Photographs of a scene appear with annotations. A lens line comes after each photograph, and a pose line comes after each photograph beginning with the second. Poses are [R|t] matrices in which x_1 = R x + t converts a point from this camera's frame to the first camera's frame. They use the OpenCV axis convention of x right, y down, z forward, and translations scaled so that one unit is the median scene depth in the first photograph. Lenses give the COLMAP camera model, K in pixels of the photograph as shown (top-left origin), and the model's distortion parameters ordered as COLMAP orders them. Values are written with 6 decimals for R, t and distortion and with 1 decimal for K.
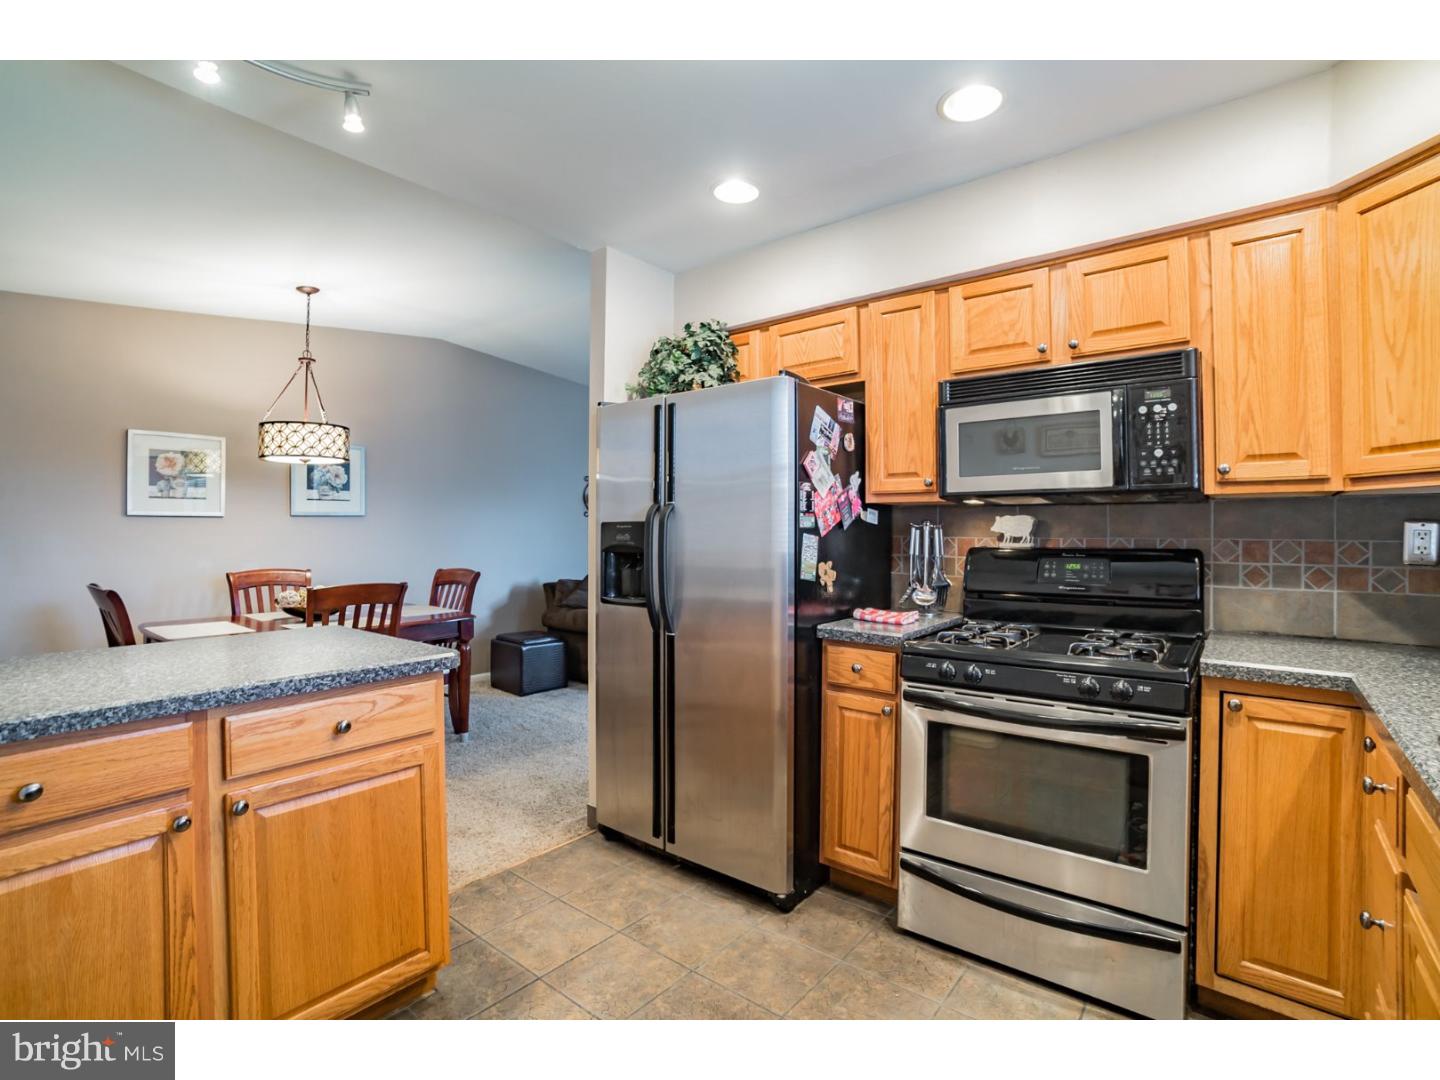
lens RADIAL K [[718.2, 0, 719.5], [0, 718.2, 553.0], [0, 0, 1]] dist [0.001760, 0.000637]
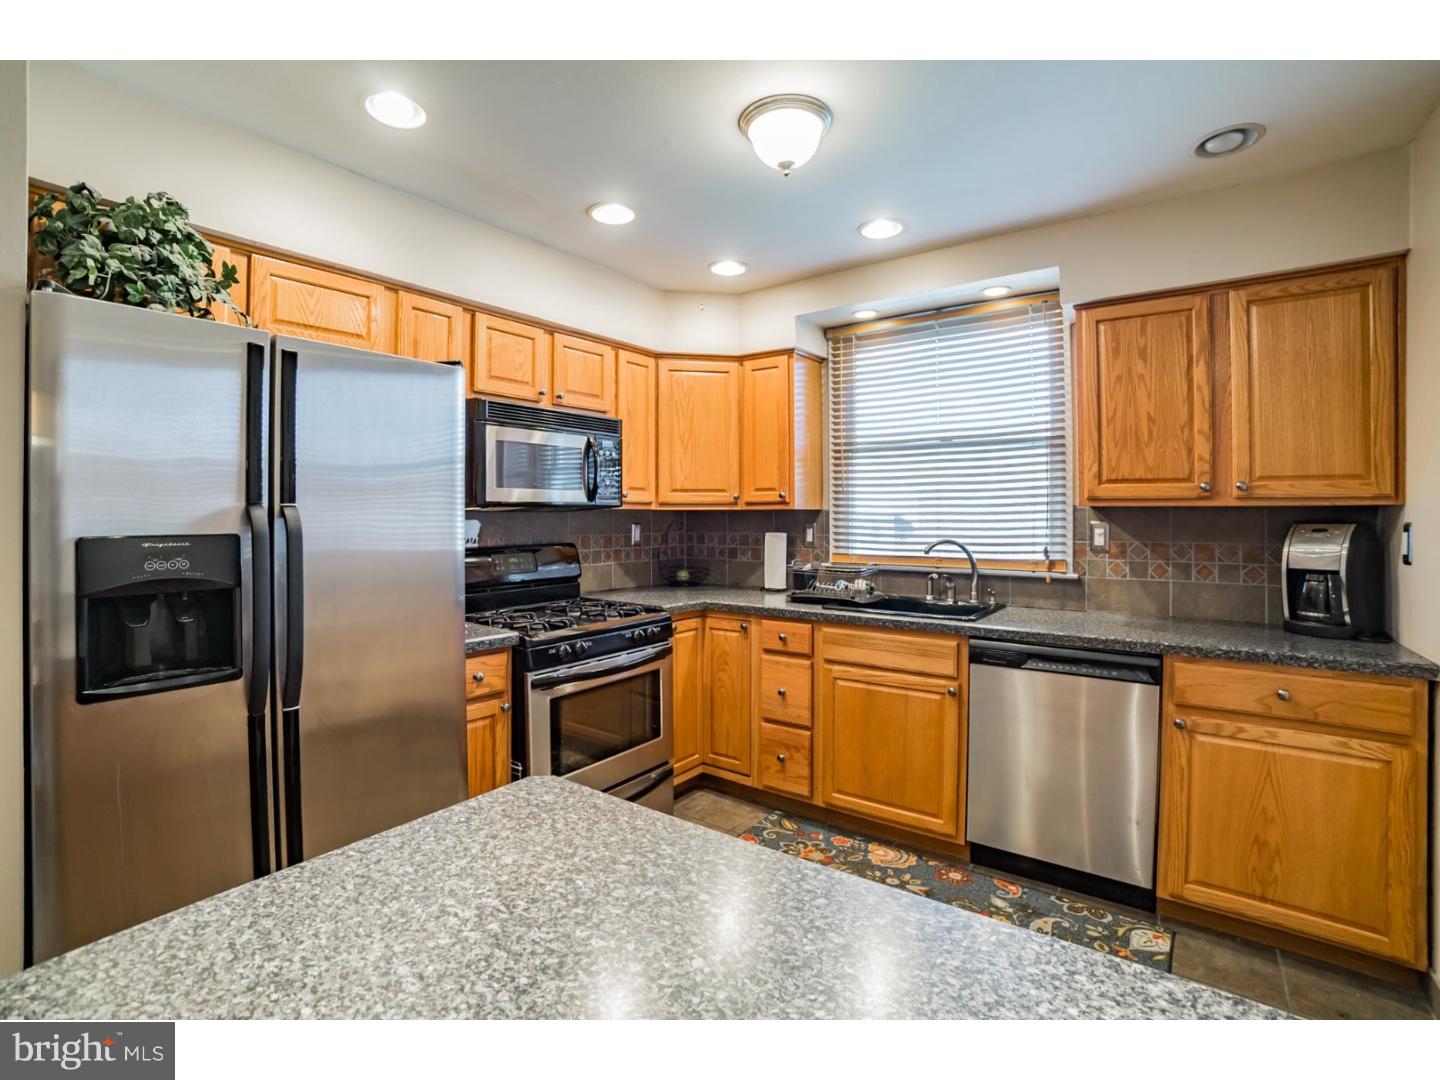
lens RADIAL K [[690.8, 0, 720.0], [0, 690.8, 540.0], [0, 0, 1]] dist [-0.000633, -0.000053]
pose [[-0.028023, -0.037741, 0.998895, -0.831516], [0.029537, 0.998819, 0.038567, -0.060487], [-0.999171, 0.030585, -0.026875, 0.747003]]
